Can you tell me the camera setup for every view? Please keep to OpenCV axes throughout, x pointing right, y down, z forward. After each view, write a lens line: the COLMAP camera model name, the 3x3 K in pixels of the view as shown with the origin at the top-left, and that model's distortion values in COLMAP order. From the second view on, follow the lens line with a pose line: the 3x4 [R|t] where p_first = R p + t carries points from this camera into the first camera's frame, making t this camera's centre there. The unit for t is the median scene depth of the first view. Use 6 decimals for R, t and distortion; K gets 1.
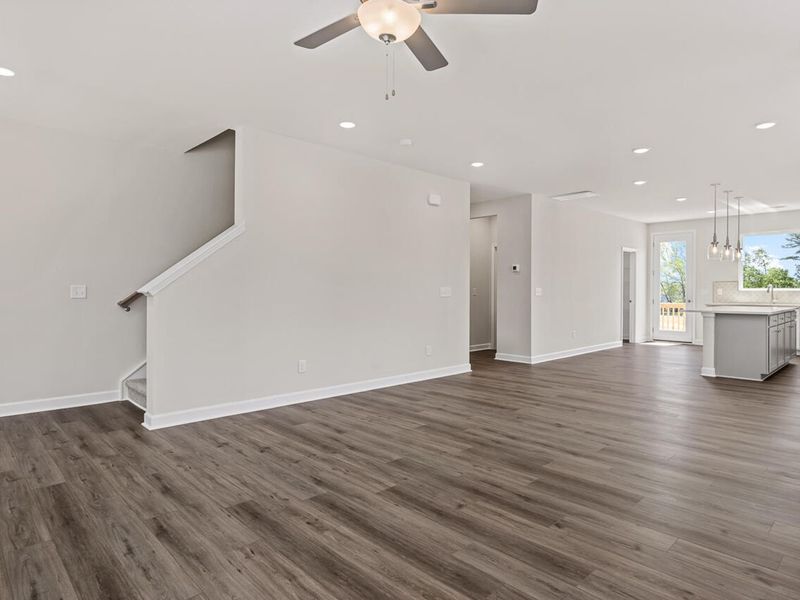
lens RADIAL K [[472.3, 0, 400.0], [0, 472.3, 300.0], [0, 0, 1]] dist [-0.003500, -0.000334]
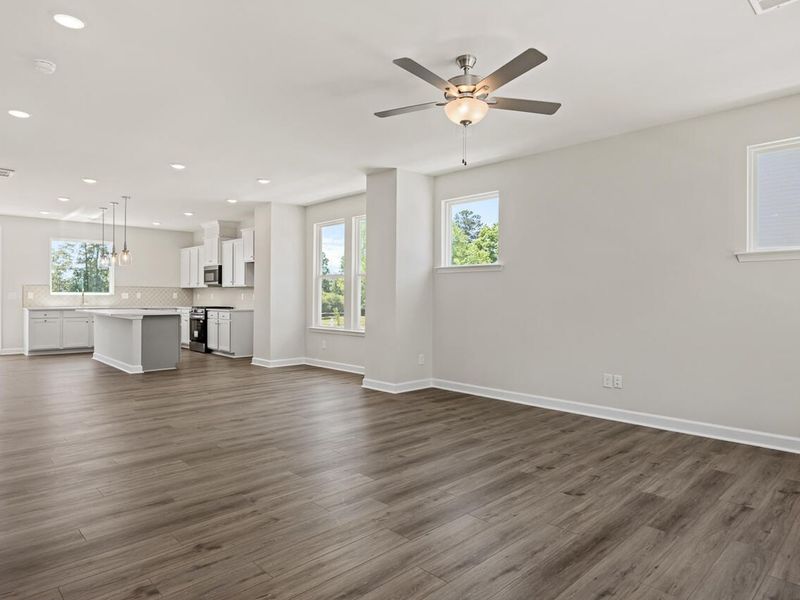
lens RADIAL K [[499.6, 0, 400.0], [0, 499.6, 300.0], [0, 0, 1]] dist [0.000526, 0.001135]
pose [[-0.000418, -0.008253, 0.999966, -0.827970], [0.015124, 0.999852, 0.008259, -0.014791], [-0.999886, 0.015127, -0.000293, 0.635710]]
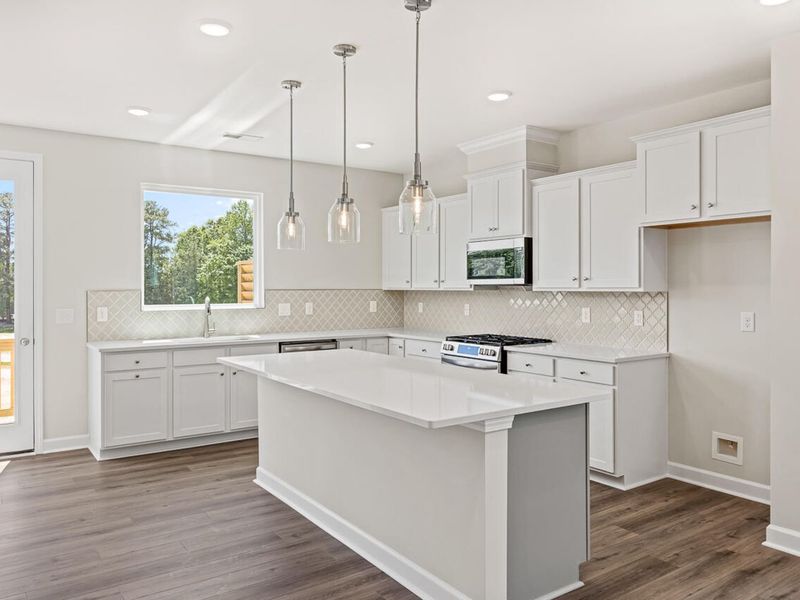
lens RADIAL K [[619.9, 0, 411.9], [0, 619.9, 296.7], [0, 0, 1]] dist [-0.001285, -0.002280]
pose [[0.141607, -0.016457, 0.989786, 0.439219], [0.021175, 0.999683, 0.013592, -0.087082], [-0.989696, 0.019034, 0.141910, 1.626723]]
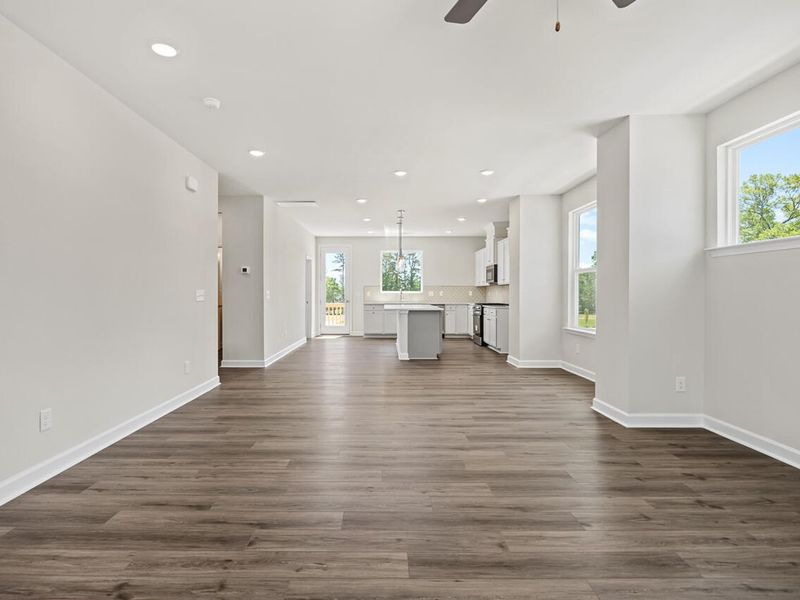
lens RADIAL K [[425.5, 0, 376.0], [0, 425.5, 297.6], [0, 0, 1]] dist [-0.007731, -0.000783]
pose [[0.701997, -0.009280, 0.712119, -0.366165], [0.016028, 0.999868, -0.002770, -0.009065], [-0.712000, 0.013358, 0.702053, 0.393734]]
